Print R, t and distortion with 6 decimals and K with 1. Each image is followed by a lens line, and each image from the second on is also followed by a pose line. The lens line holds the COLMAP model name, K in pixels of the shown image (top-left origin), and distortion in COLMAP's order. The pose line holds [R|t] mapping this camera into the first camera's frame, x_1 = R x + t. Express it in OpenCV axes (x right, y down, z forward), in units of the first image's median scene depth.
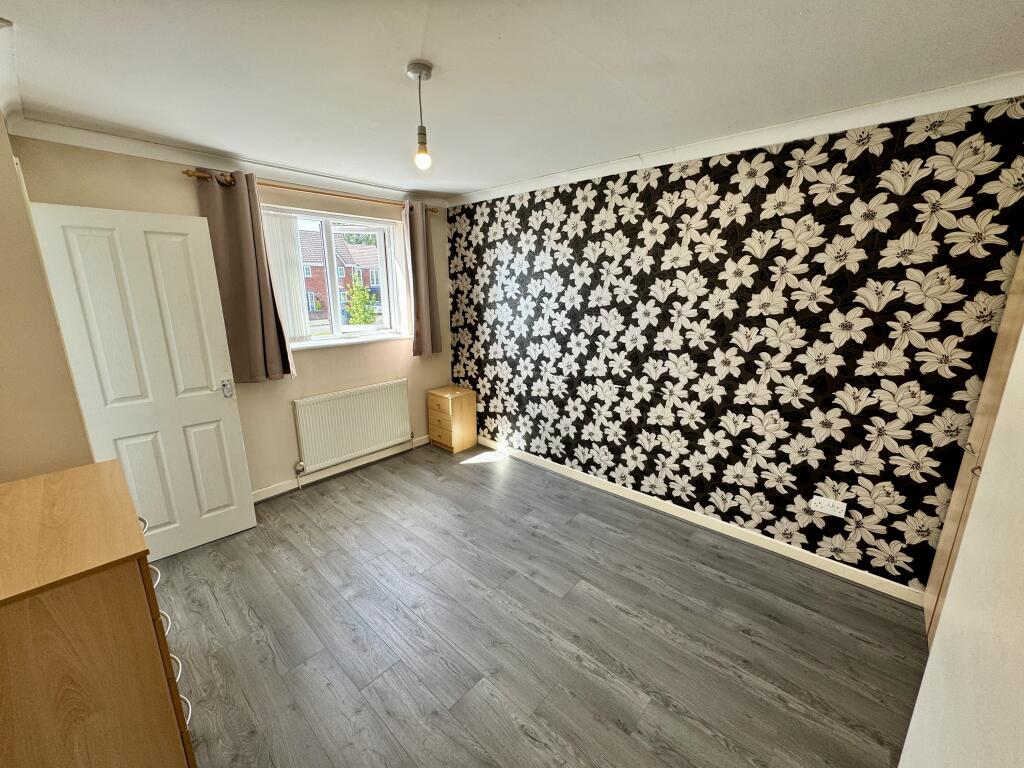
lens RADIAL K [[407.4, 0, 512.1], [0, 407.4, 385.1], [0, 0, 1]] dist [-0.002608, 0.000473]
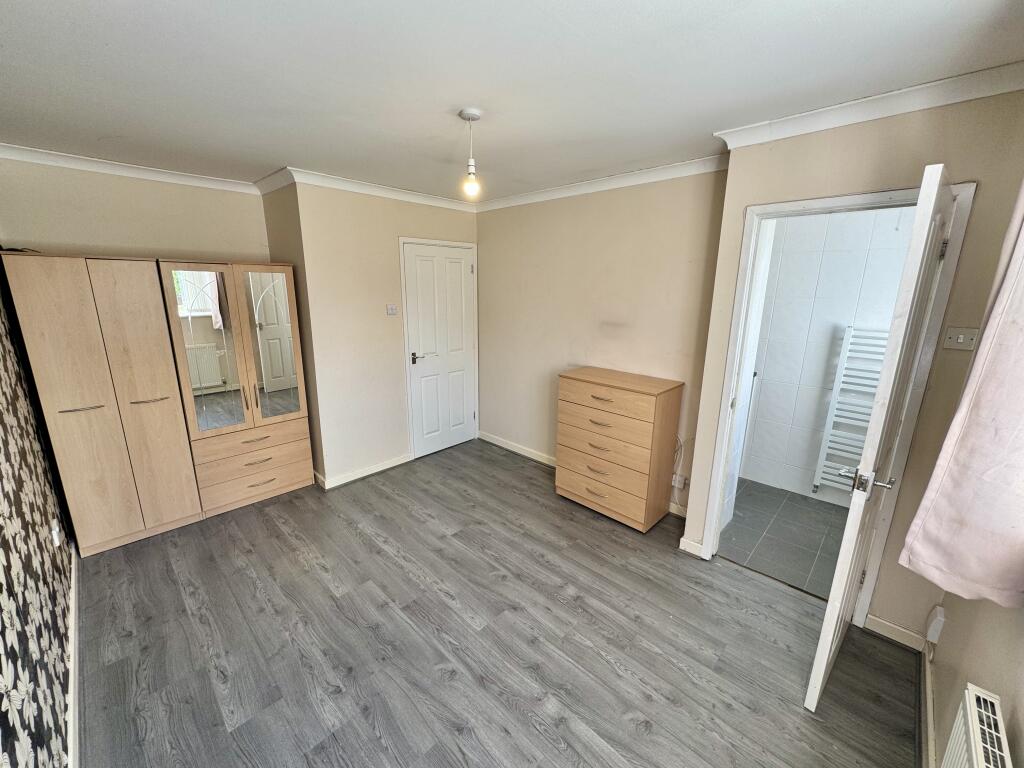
lens RADIAL K [[407.4, 0, 517.2], [0, 407.4, 381.8], [0, 0, 1]] dist [-0.002608, 0.000473]
pose [[-0.999760, -0.012578, 0.017910, -0.292455], [-0.002985, 0.889074, 0.457755, -0.459602], [-0.021681, 0.457591, -0.888898, 1.776291]]
